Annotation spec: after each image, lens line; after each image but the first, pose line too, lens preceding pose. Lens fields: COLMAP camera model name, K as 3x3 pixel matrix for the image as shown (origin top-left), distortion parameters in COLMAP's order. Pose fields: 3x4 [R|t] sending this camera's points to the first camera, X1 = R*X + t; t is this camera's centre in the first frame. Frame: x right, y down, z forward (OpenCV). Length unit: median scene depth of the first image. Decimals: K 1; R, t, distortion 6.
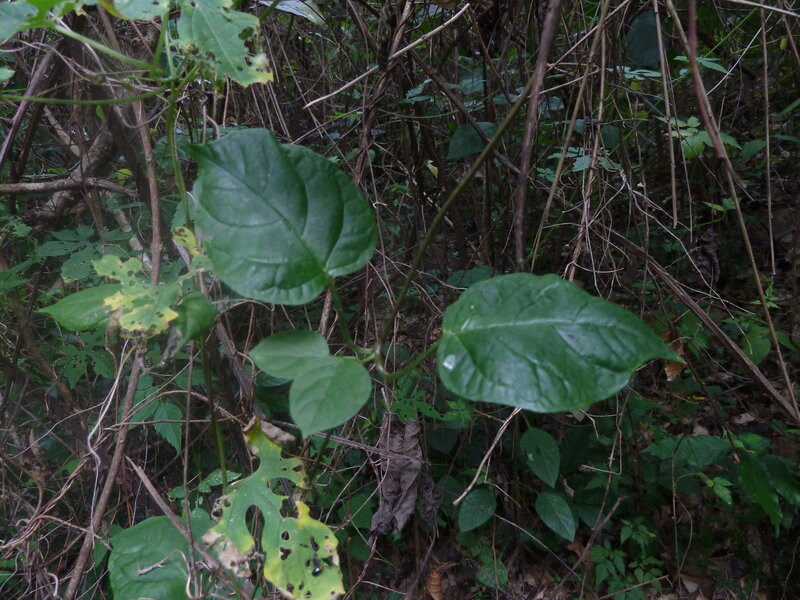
lens RADIAL K [[631.0, 0, 400.0], [0, 631.0, 300.0], [0, 0, 1]] dist [-0.037989, 0.005784]
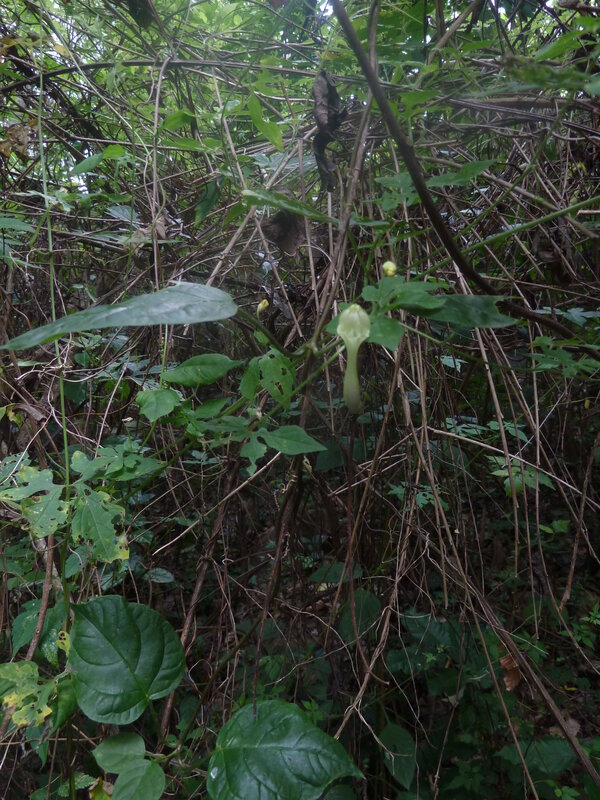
lens RADIAL K [[631.0, 0, 300.0], [0, 631.0, 400.0], [0, 0, 1]] dist [-0.037989, 0.005784]
pose [[0.999024, 0.043982, -0.004115, 0.229704], [-0.043766, 0.972859, -0.227224, -0.415899], [-0.005990, 0.227182, 0.973834, -0.668760]]
